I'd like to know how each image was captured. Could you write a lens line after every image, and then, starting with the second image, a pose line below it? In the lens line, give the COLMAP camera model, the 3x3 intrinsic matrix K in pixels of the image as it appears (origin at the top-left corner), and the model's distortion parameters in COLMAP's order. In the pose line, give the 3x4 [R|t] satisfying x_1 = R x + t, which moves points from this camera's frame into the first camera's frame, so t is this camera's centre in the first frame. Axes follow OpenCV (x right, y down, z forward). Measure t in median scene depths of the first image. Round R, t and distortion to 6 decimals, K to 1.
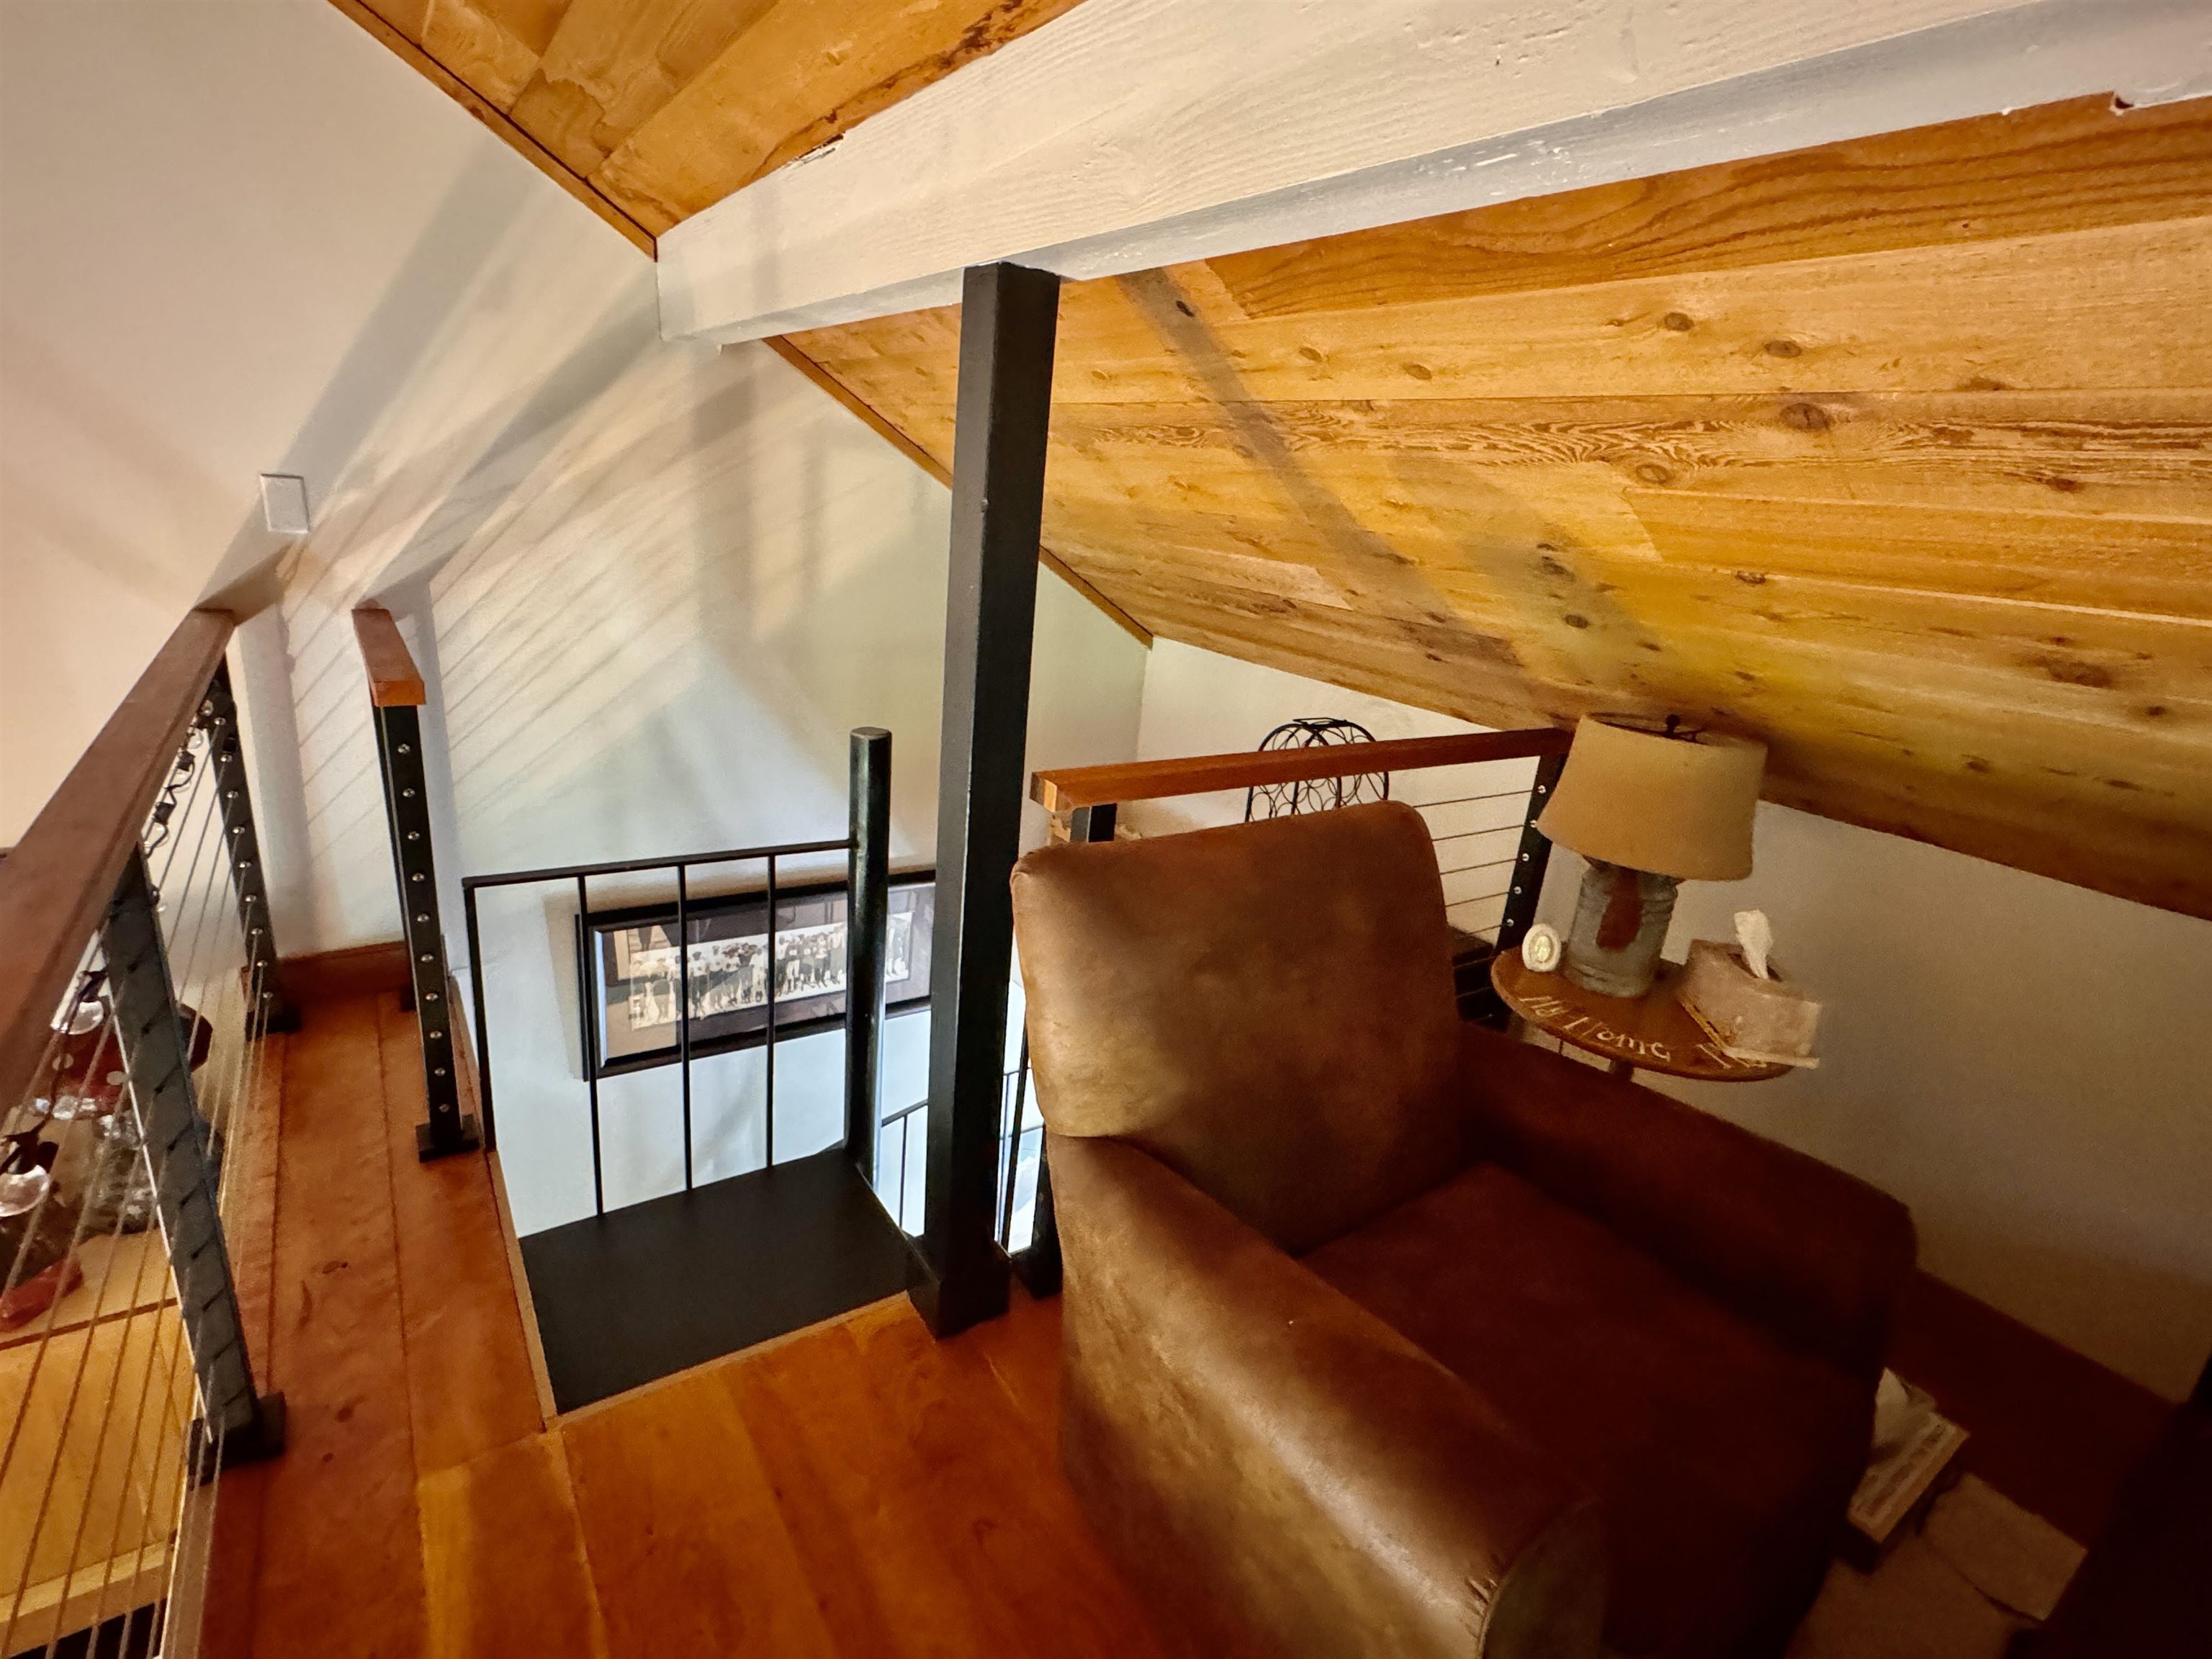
lens RADIAL K [[1044.3, 0, 1105.0], [0, 1044.3, 829.4], [0, 0, 1]] dist [-0.001632, -0.001192]
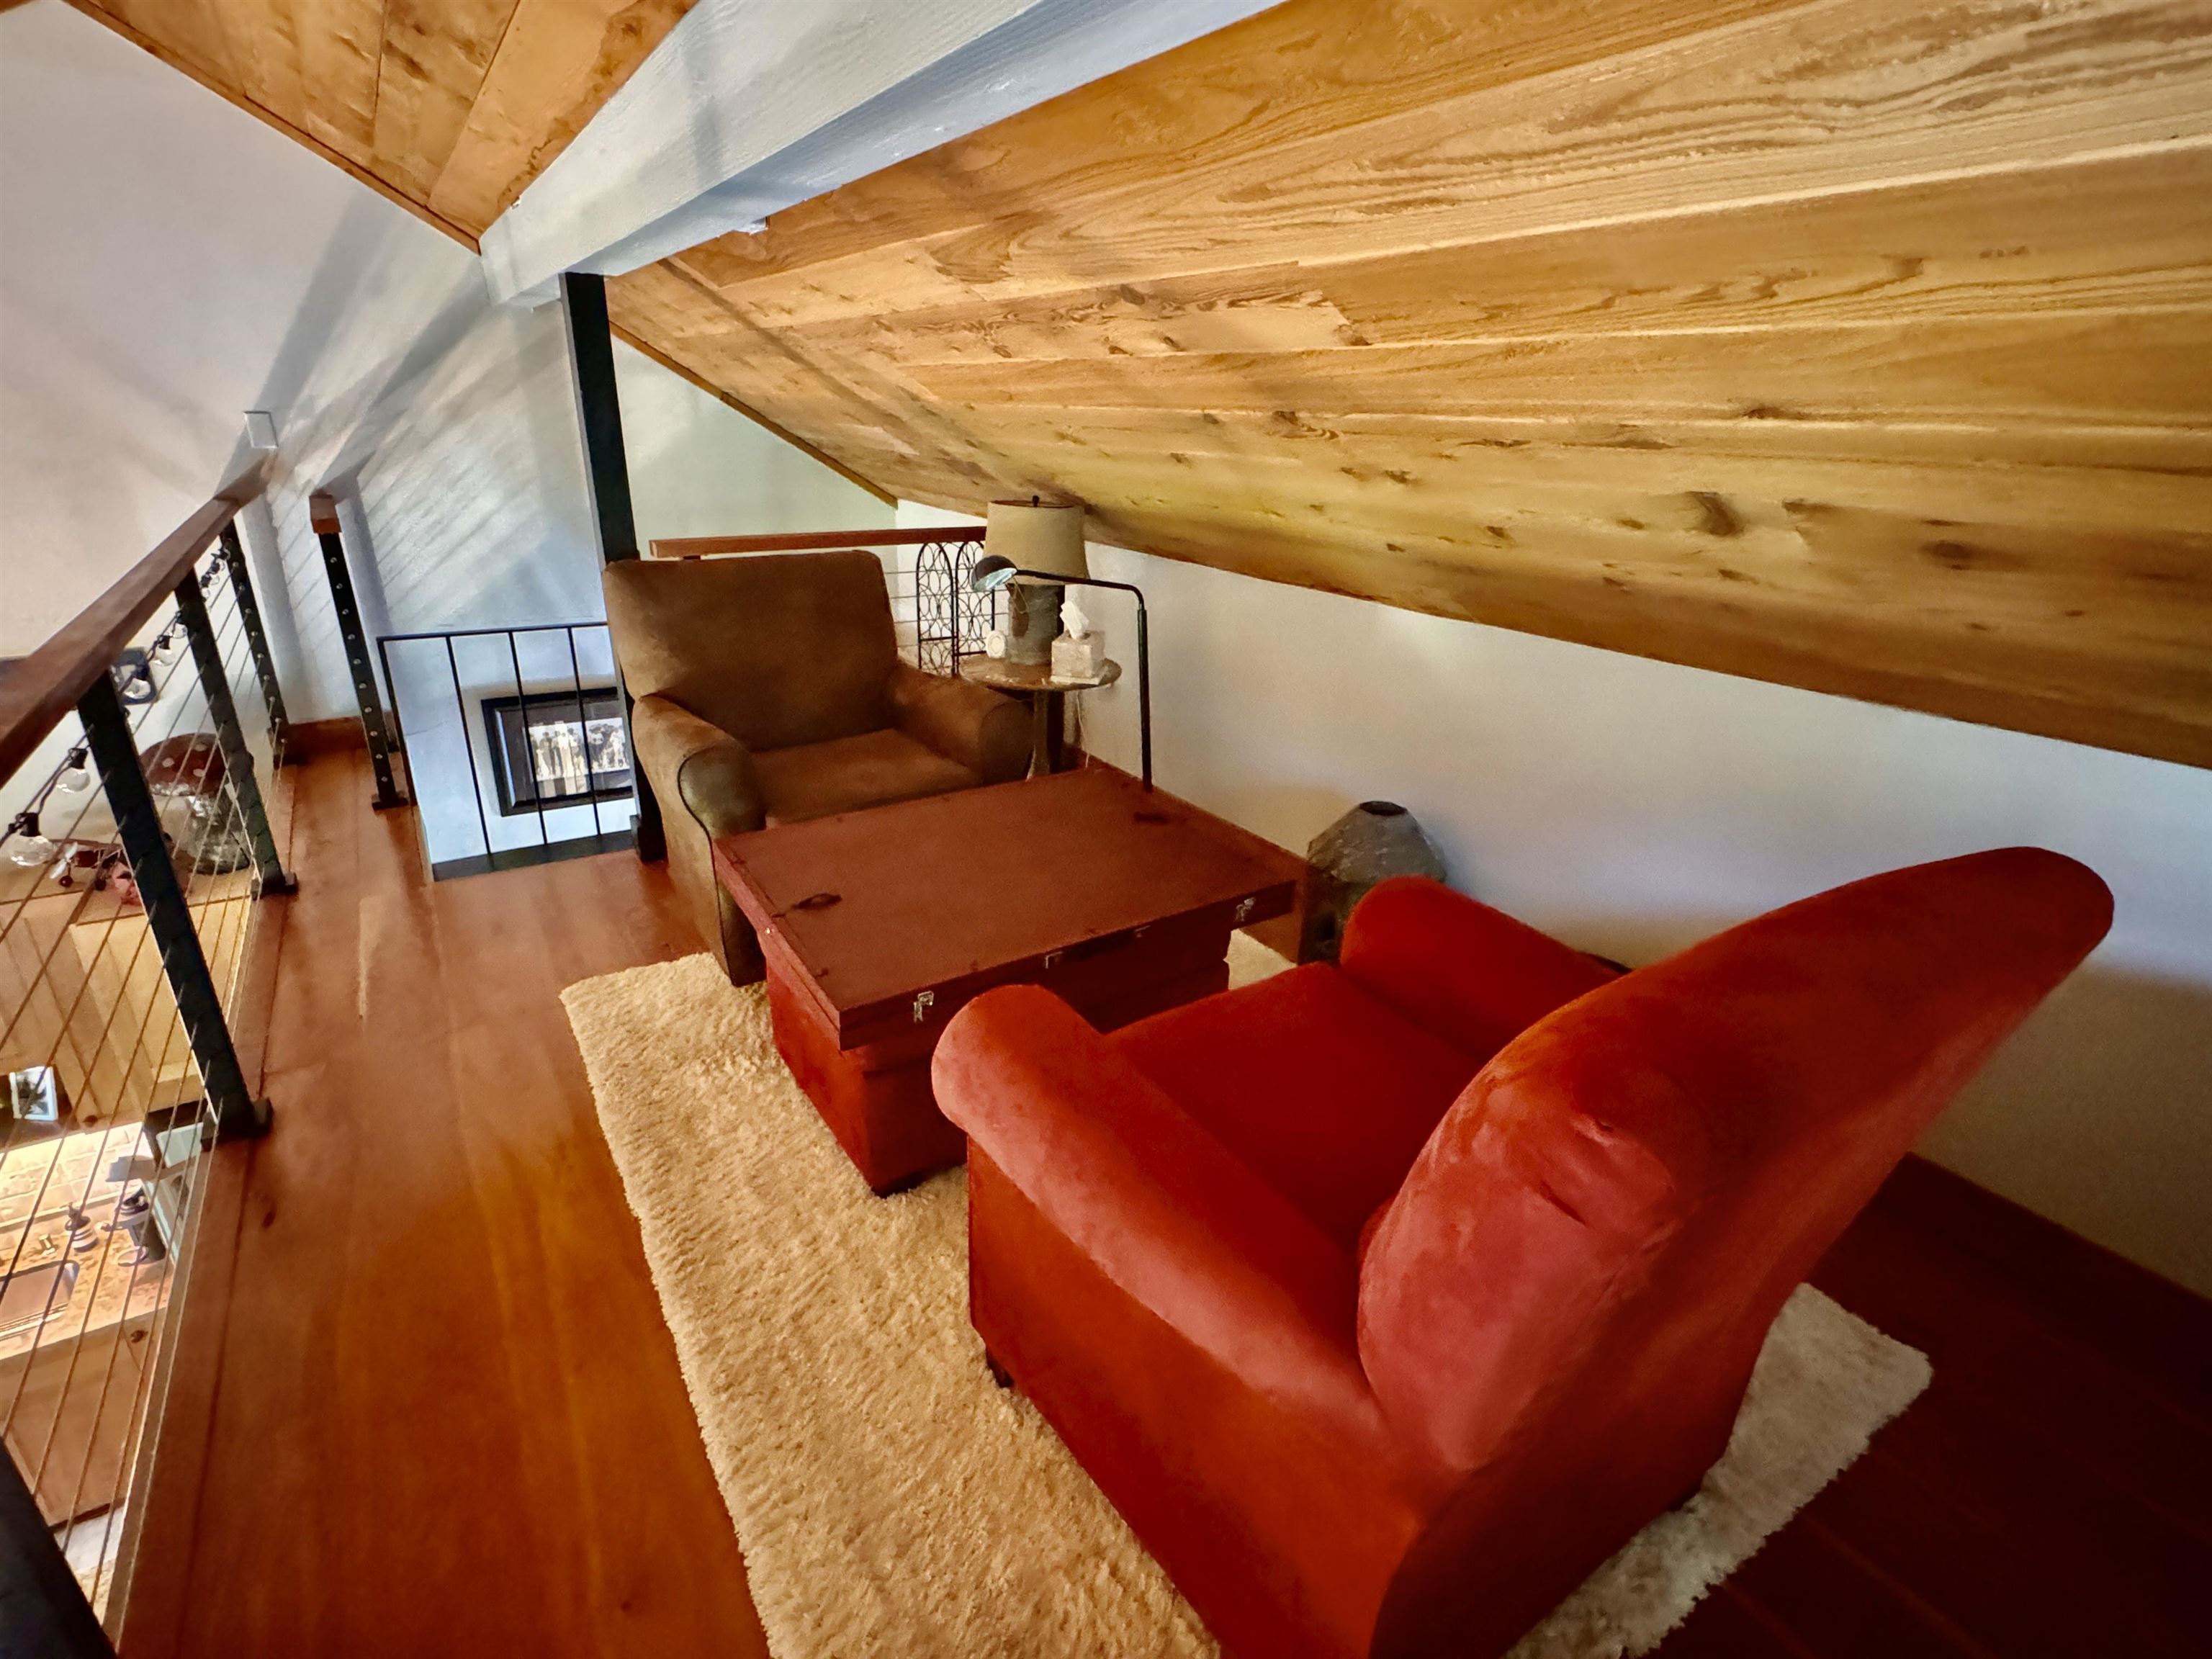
lens RADIAL K [[1044.3, 0, 1101.8], [0, 1044.3, 827.8], [0, 0, 1]] dist [-0.001632, -0.001192]
pose [[0.997985, -0.050022, -0.039048, 0.532150], [0.052607, 0.996280, 0.068255, 0.253161], [0.035488, -0.070172, 0.996903, -0.592063]]
